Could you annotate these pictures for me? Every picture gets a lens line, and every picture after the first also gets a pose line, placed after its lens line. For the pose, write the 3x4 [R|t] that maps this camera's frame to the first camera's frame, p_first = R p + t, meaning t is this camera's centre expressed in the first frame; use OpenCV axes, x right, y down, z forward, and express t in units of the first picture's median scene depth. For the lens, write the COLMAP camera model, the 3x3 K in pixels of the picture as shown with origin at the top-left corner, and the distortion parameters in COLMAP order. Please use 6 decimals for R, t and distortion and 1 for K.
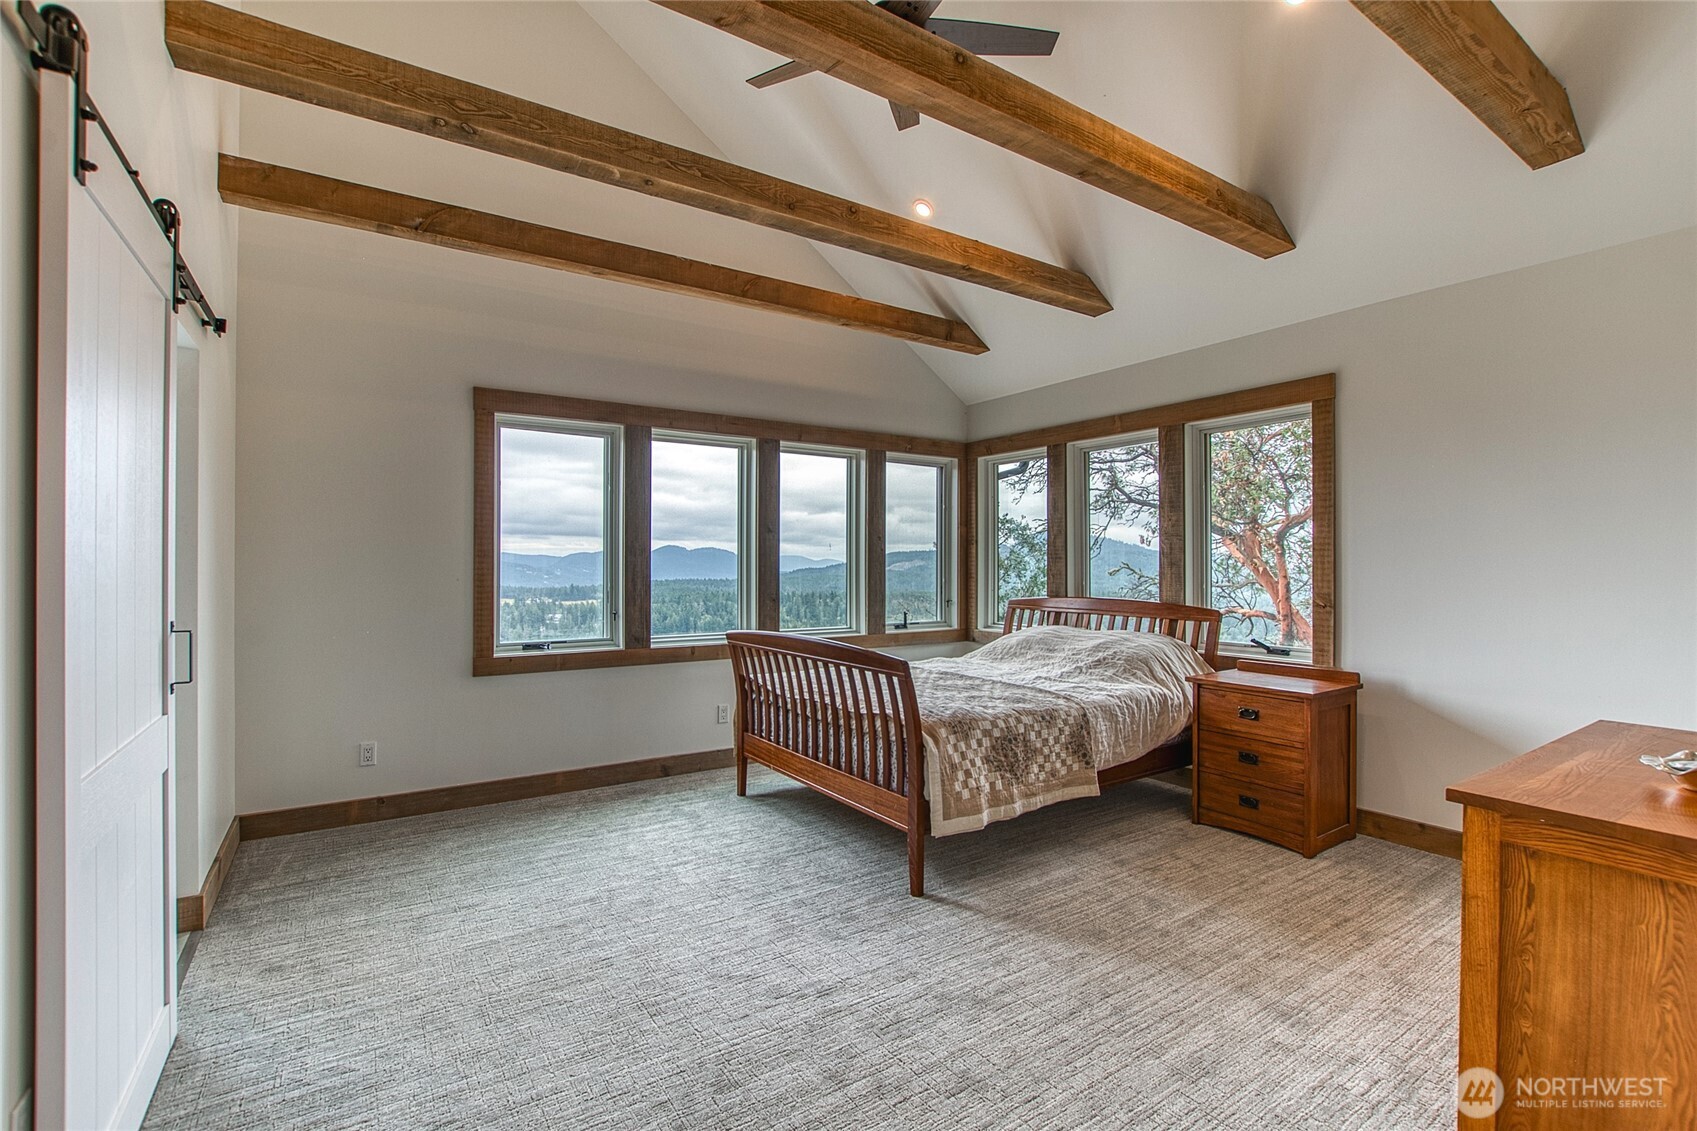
lens RADIAL K [[759.5, 0, 842.0], [0, 759.5, 559.9], [0, 0, 1]] dist [-0.018235, -0.000641]
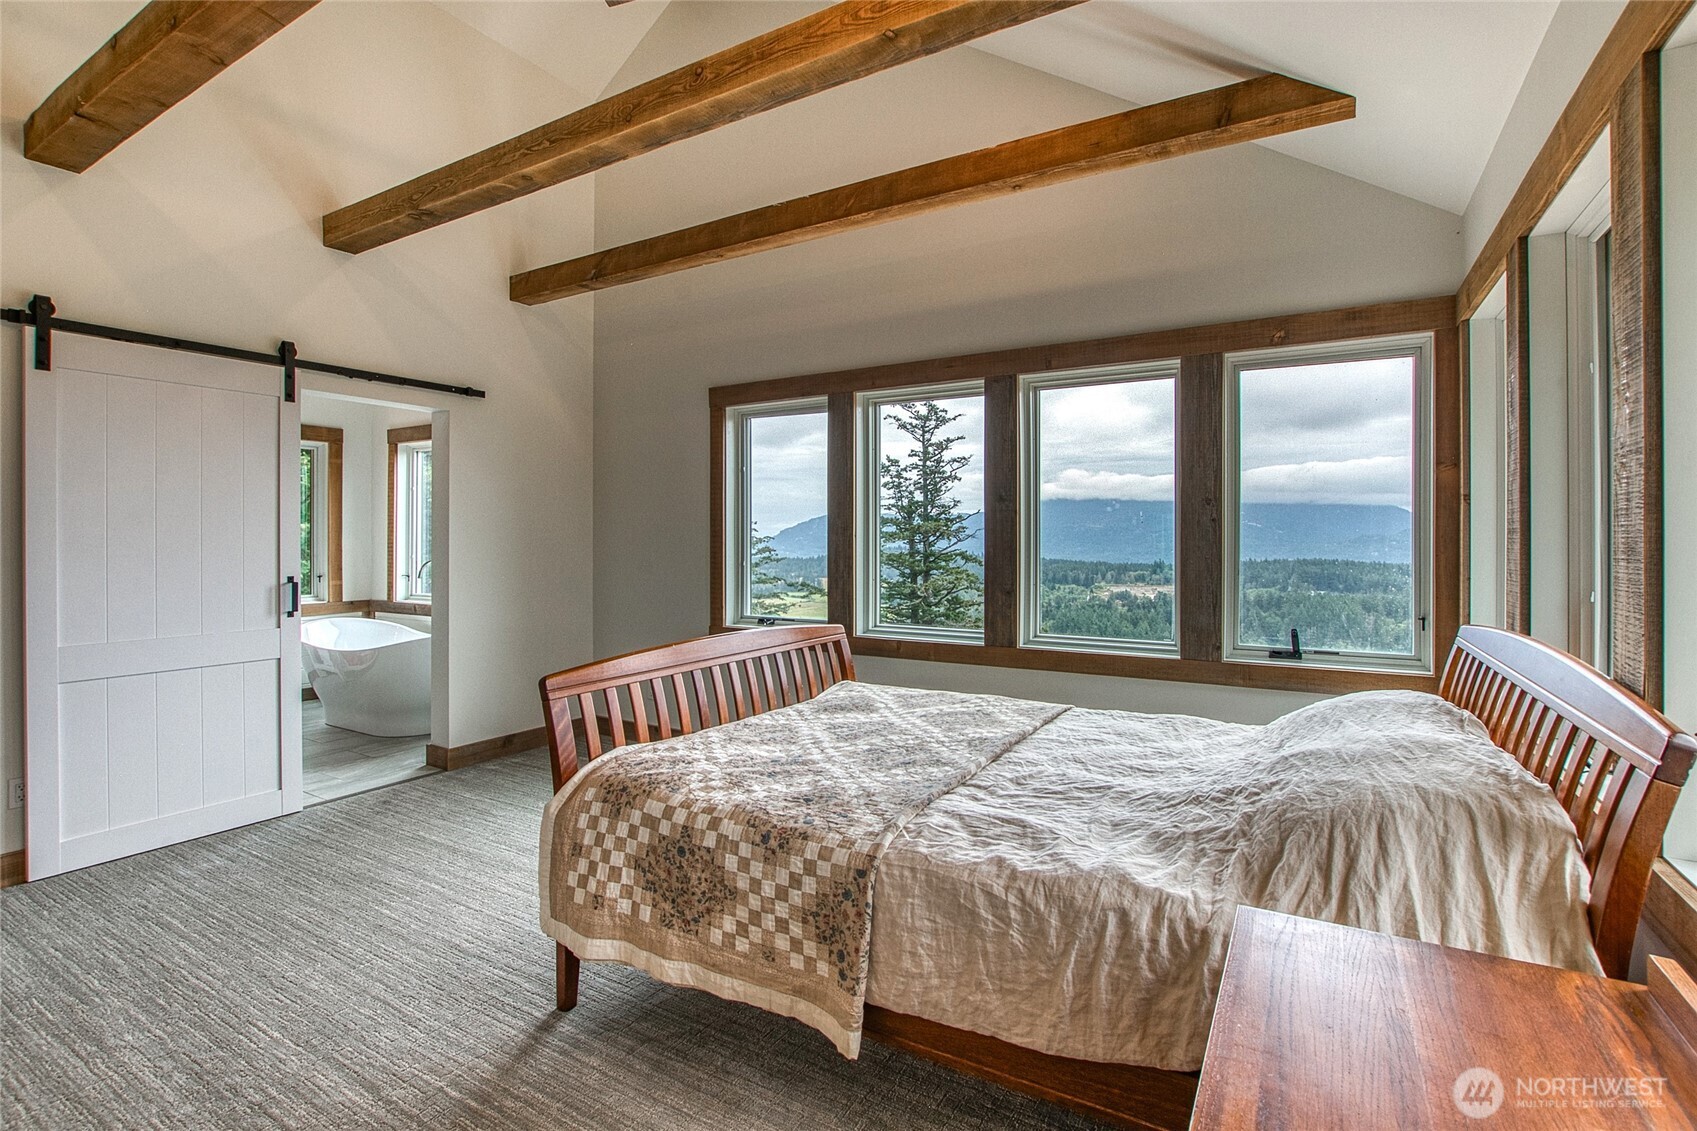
lens RADIAL K [[759.5, 0, 879.5], [0, 759.5, 536.5], [0, 0, 1]] dist [-0.018235, -0.000641]
pose [[0.453086, -0.005107, -0.891452, 0.765908], [0.004137, 0.999985, -0.003626, 0.001054], [0.891457, -0.002046, 0.453100, 0.829880]]
